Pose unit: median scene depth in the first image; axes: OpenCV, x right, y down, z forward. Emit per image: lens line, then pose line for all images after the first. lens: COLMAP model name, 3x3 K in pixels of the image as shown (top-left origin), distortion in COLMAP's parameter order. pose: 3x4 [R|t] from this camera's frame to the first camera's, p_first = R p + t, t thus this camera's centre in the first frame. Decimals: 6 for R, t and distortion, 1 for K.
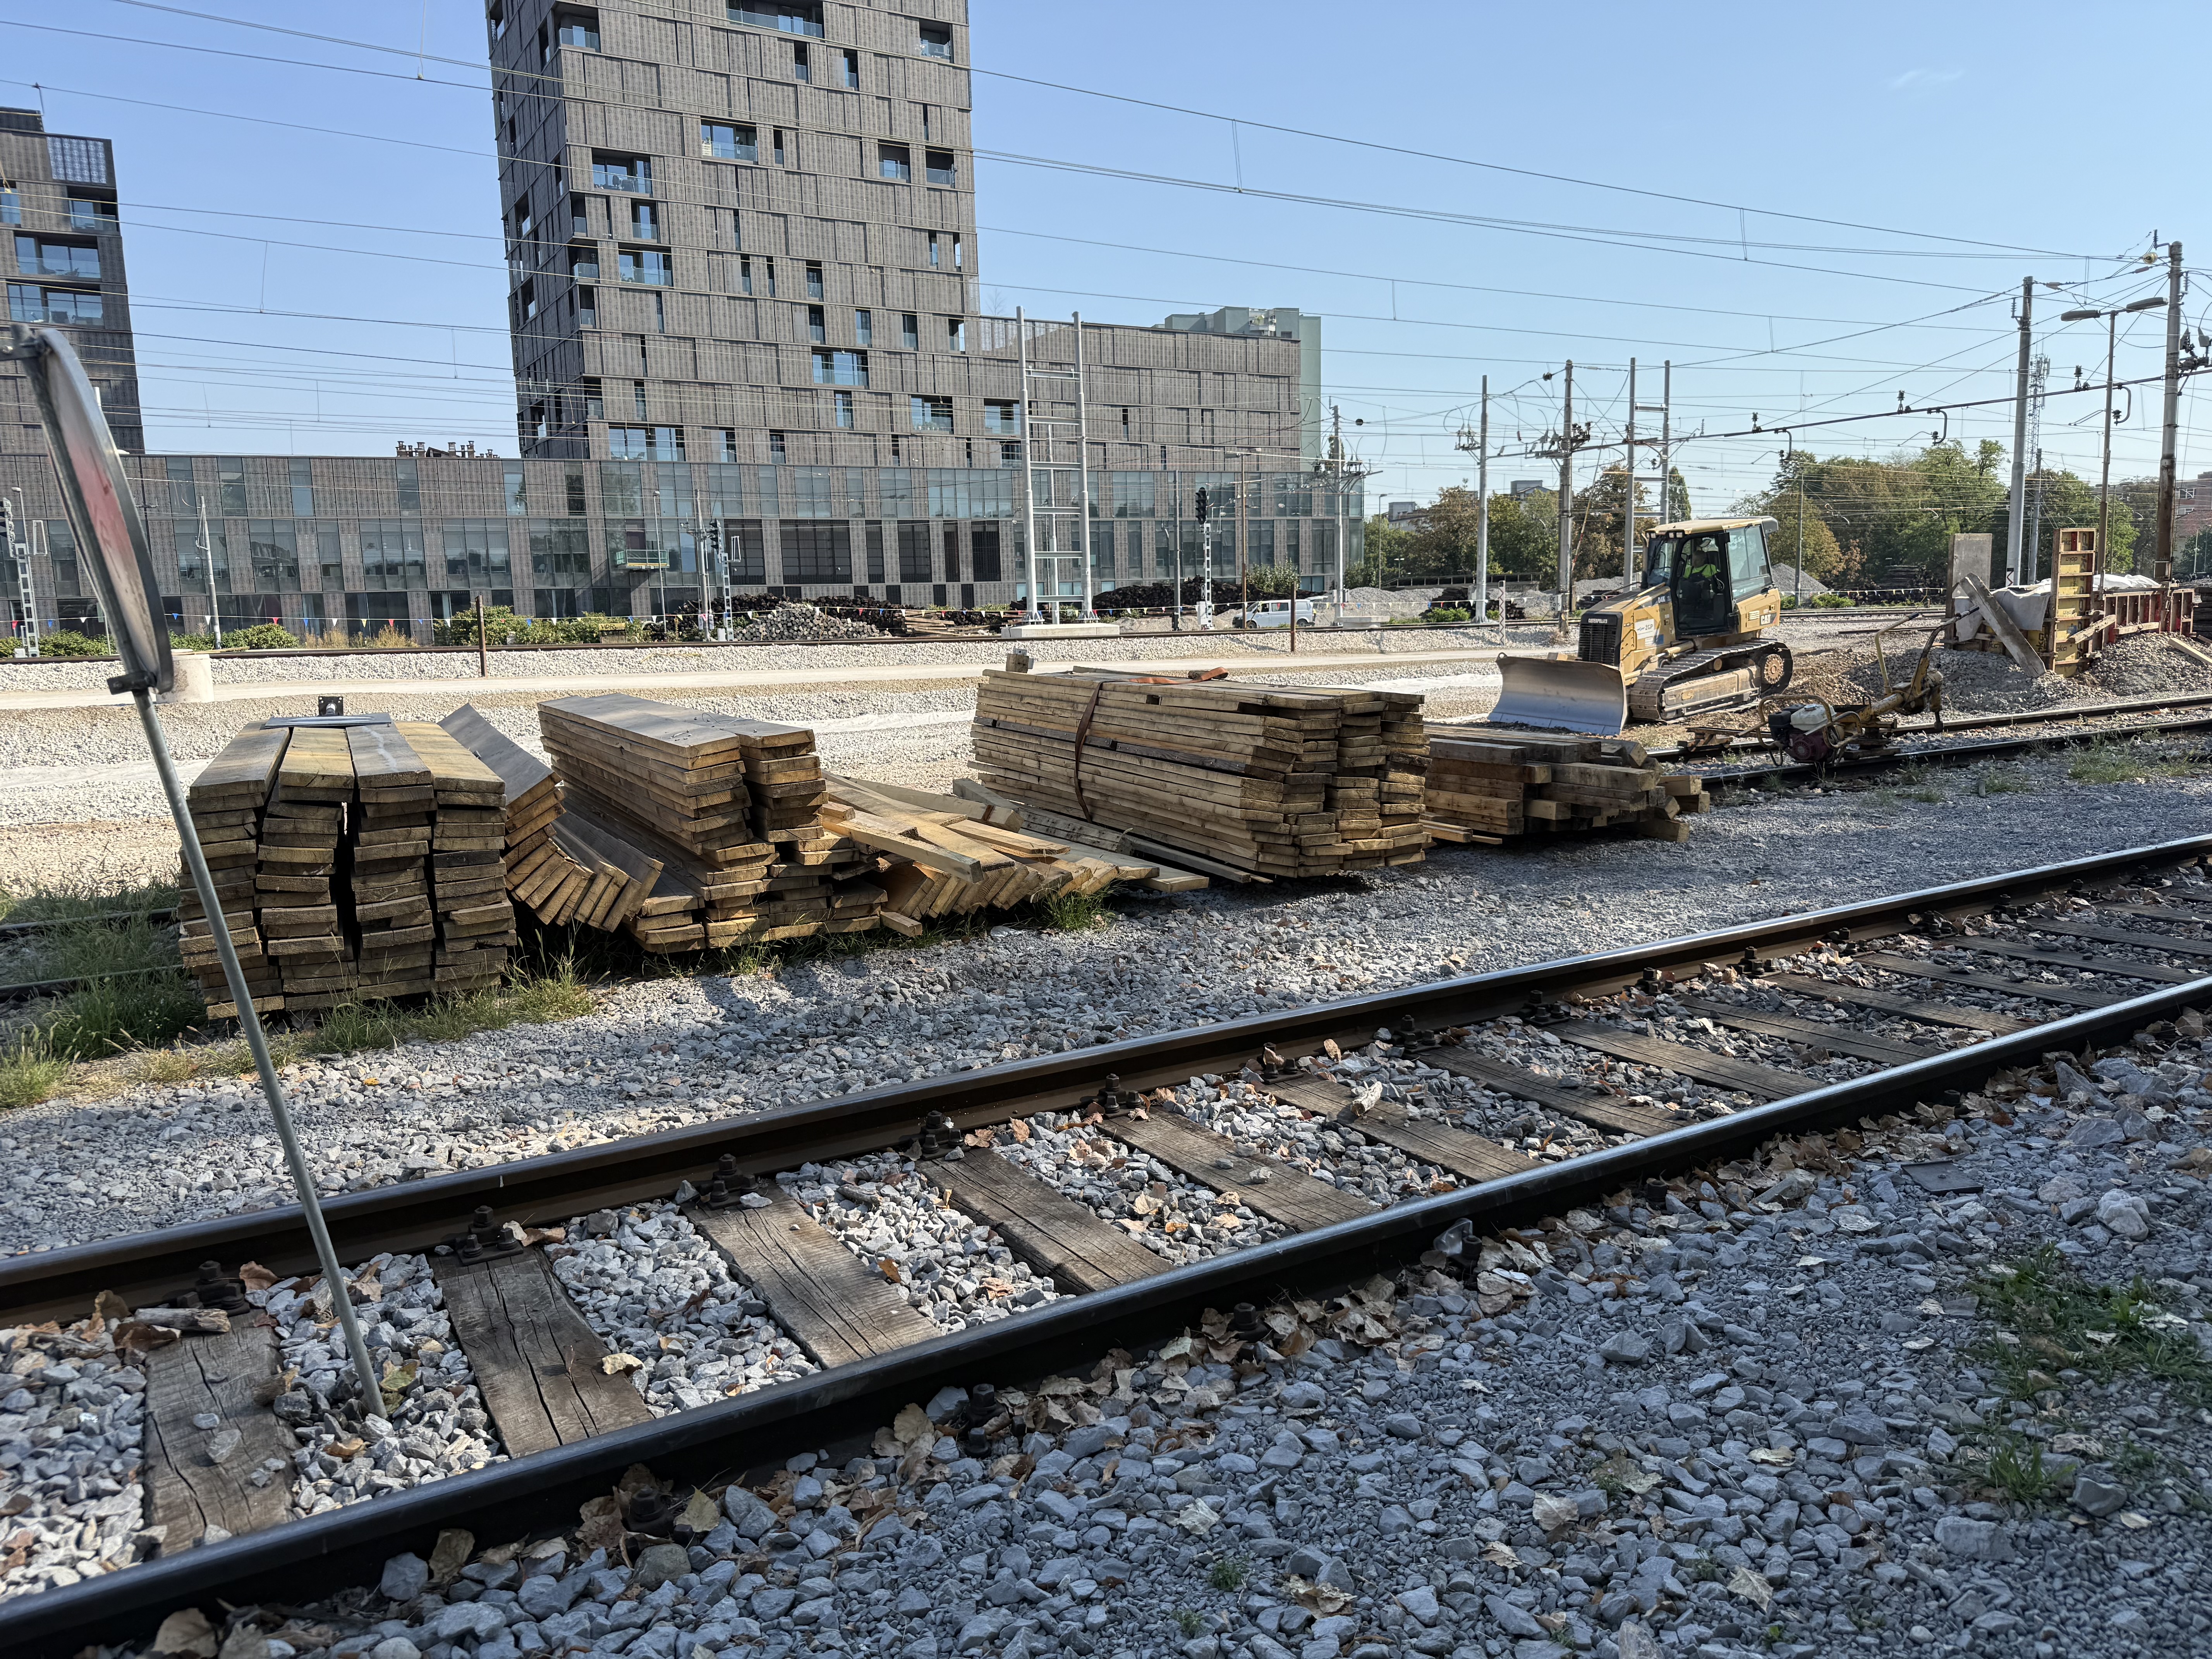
lens RADIAL K [[1565.0, 0, 1087.7], [0, 1565.0, 829.0], [0, 0, 1]] dist [0.043565, -0.067134]
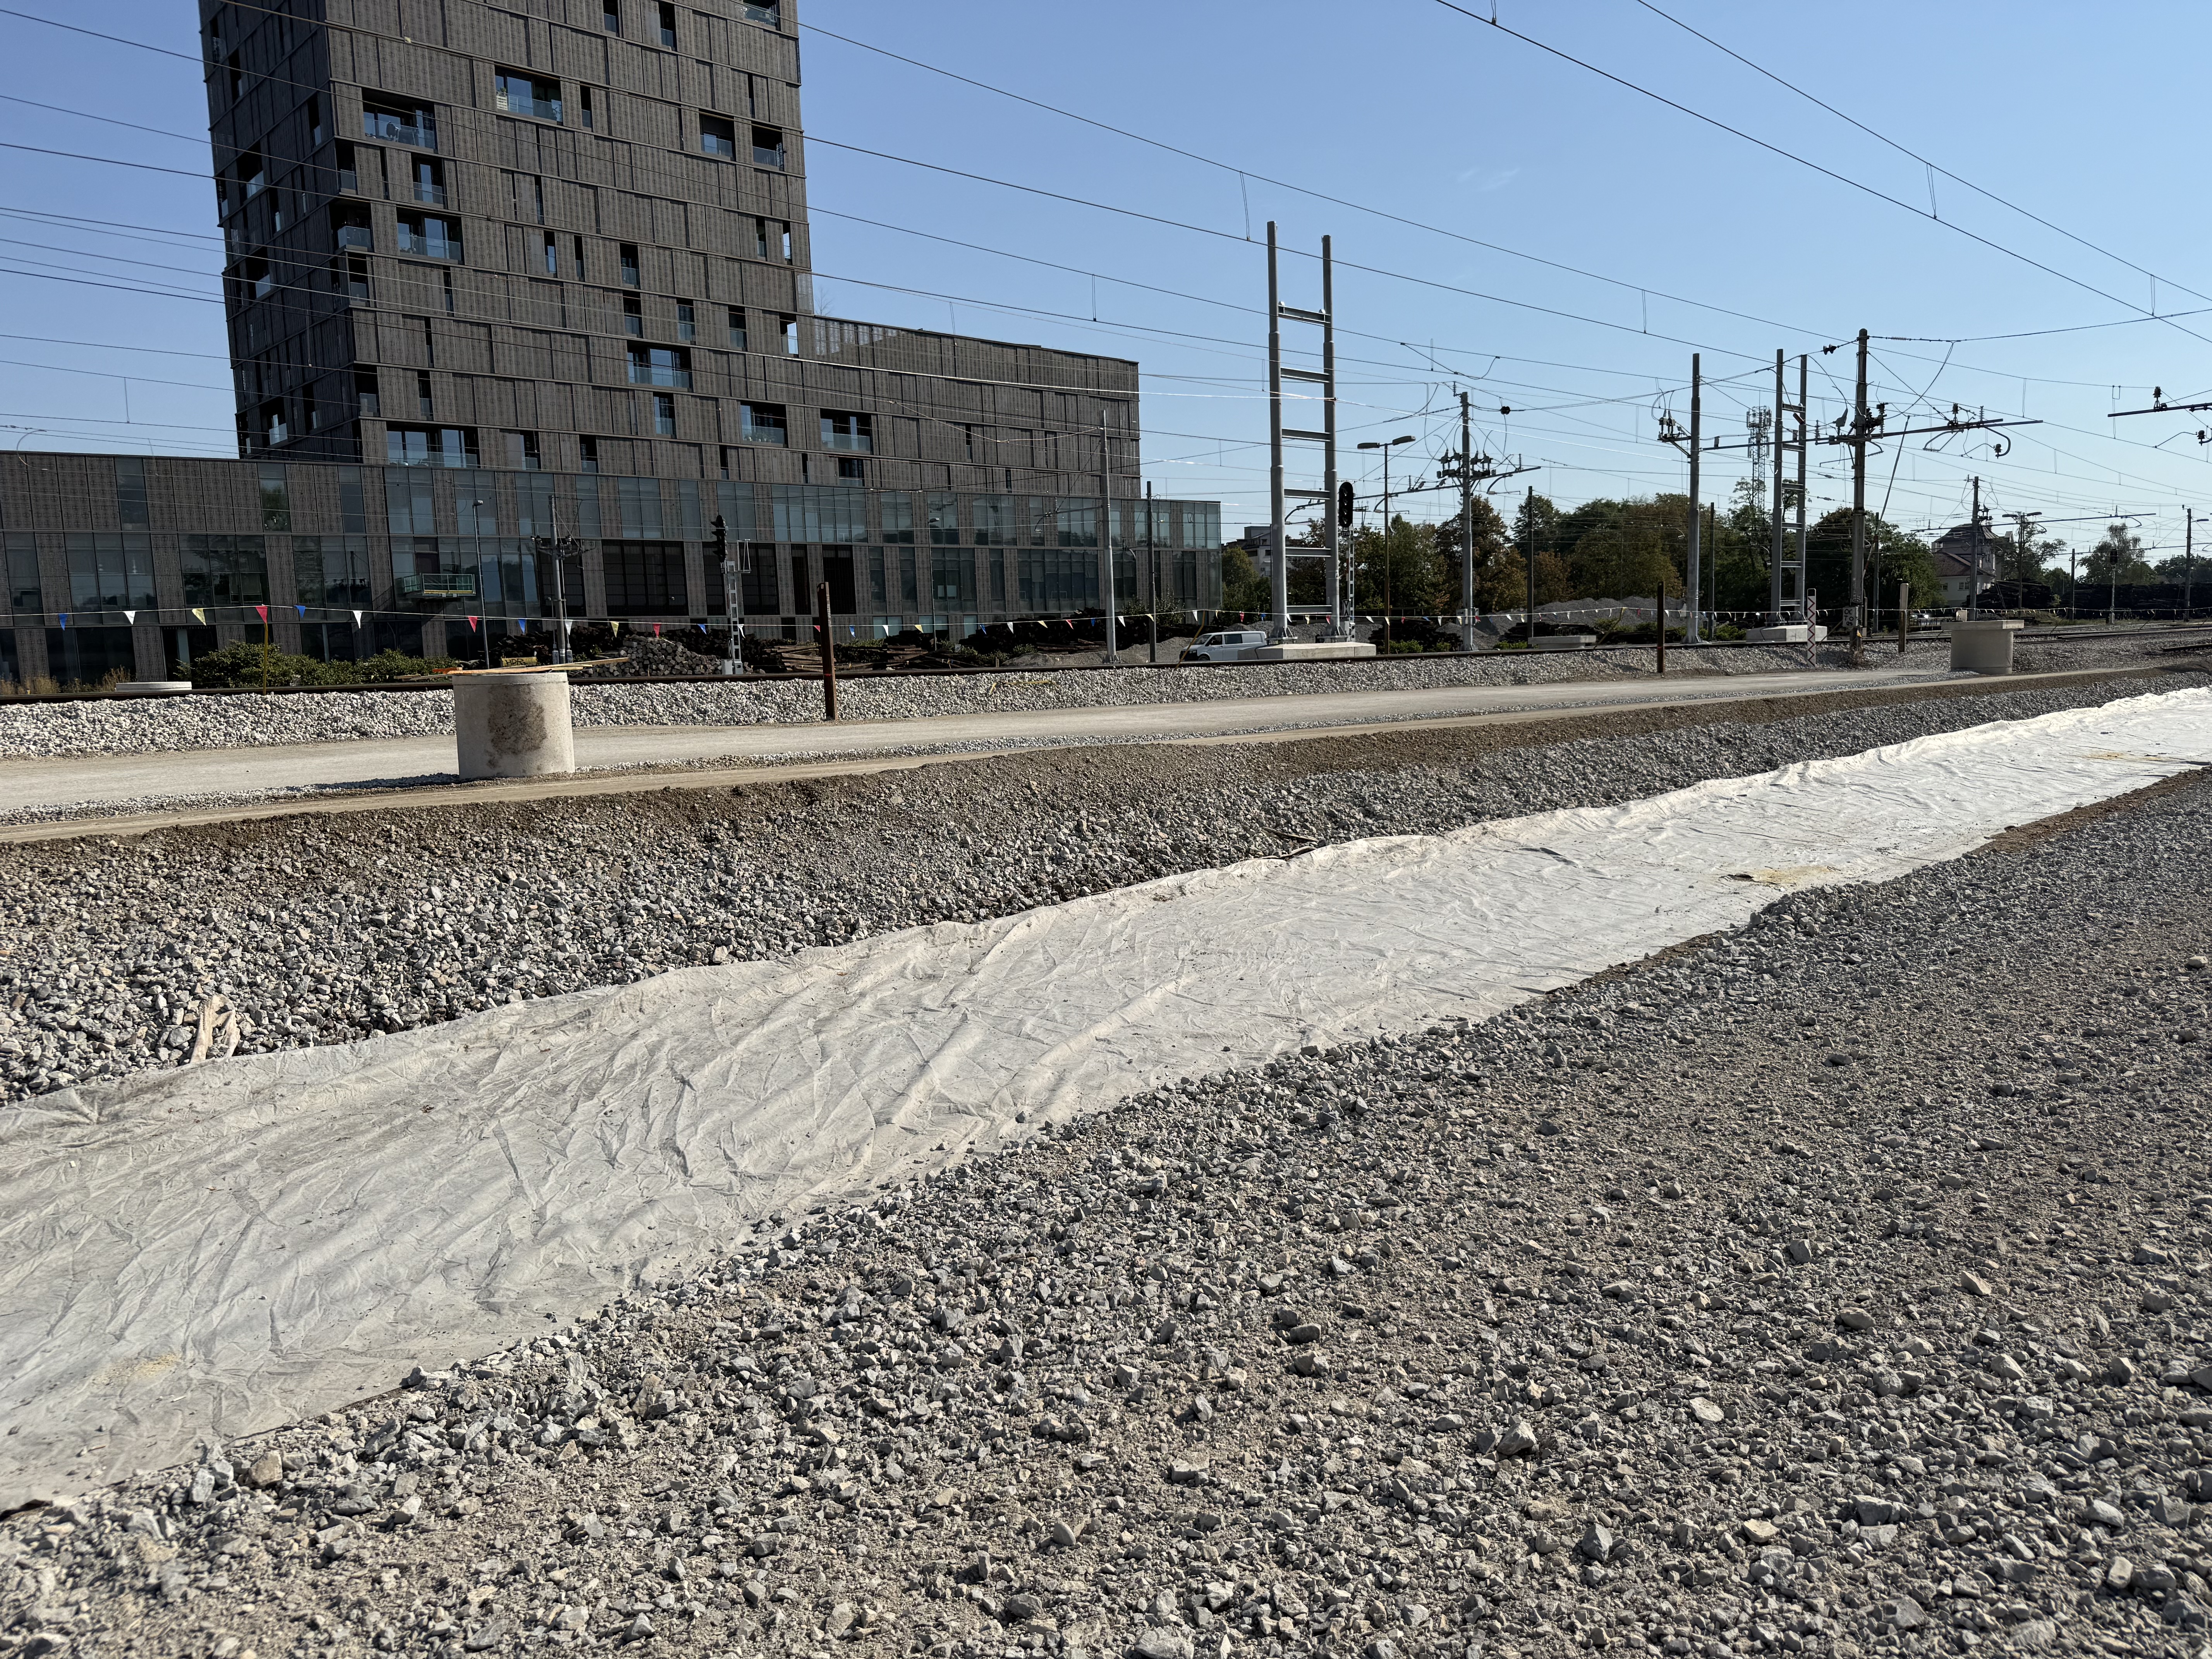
lens RADIAL K [[1565.0, 0, 1106.9], [0, 1565.0, 805.1], [0, 0, 1]] dist [0.043565, -0.067134]
pose [[0.973292, -0.031171, 0.227447, -0.129091], [0.040892, 0.998435, -0.038155, -0.012141], [-0.225901, 0.046436, 0.973043, 0.125334]]
